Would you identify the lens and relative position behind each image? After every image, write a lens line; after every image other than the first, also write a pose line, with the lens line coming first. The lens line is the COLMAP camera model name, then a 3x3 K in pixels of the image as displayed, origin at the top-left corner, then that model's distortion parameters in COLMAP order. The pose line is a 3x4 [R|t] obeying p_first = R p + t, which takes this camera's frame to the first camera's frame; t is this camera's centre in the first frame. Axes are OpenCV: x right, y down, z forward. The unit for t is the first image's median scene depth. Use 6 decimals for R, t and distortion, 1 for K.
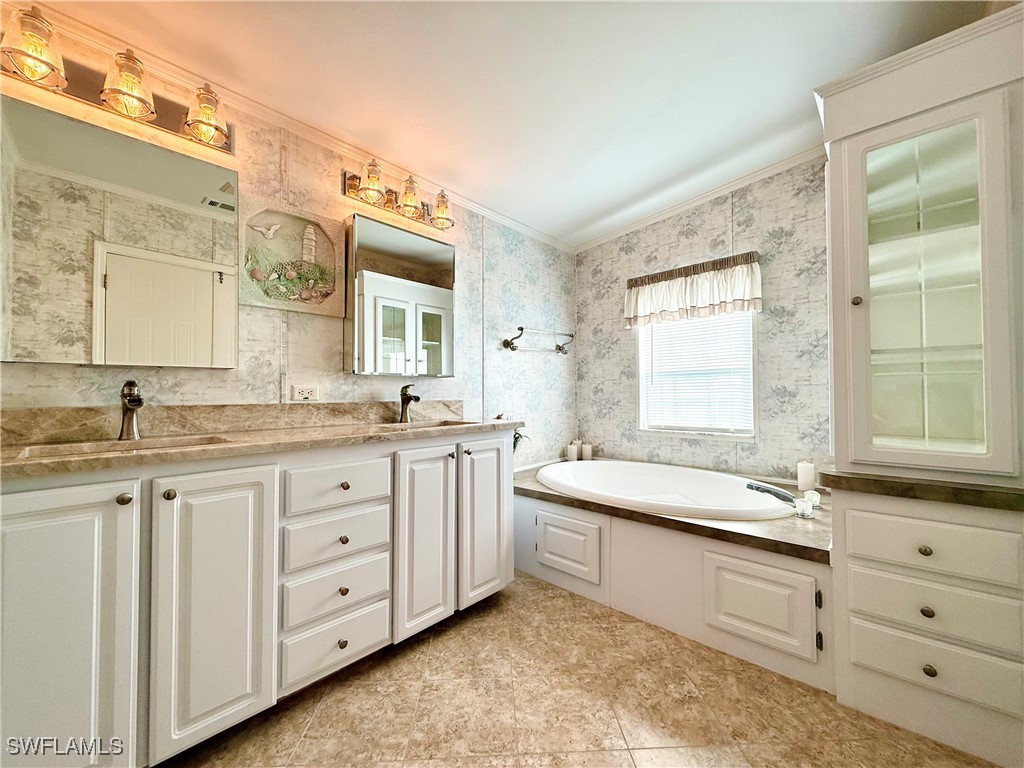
lens RADIAL K [[407.4, 0, 486.1], [0, 407.4, 385.7], [0, 0, 1]] dist [-0.000710, -0.000465]
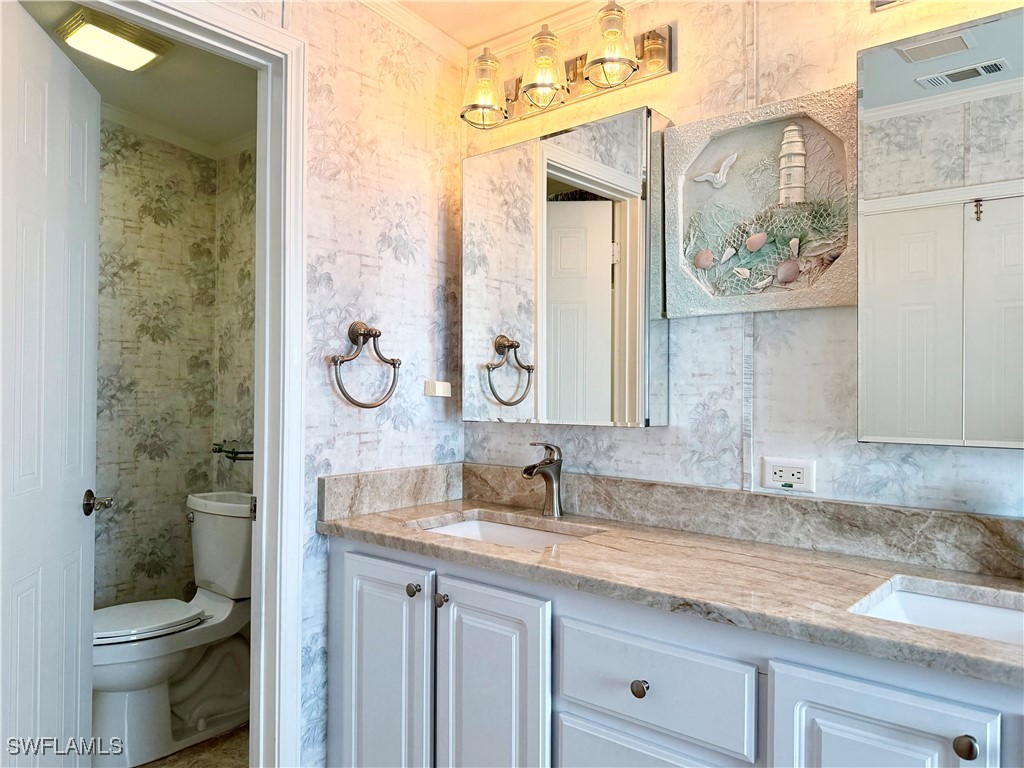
lens RADIAL K [[722.9, 0, 510.5], [0, 722.9, 386.5], [0, 0, 1]] dist [0.050511, -0.065543]
pose [[0.079298, -0.000459, -0.996851, 0.417910], [0.013042, 0.999915, 0.000577, -0.096739], [0.996766, -0.013047, 0.079297, 0.632596]]
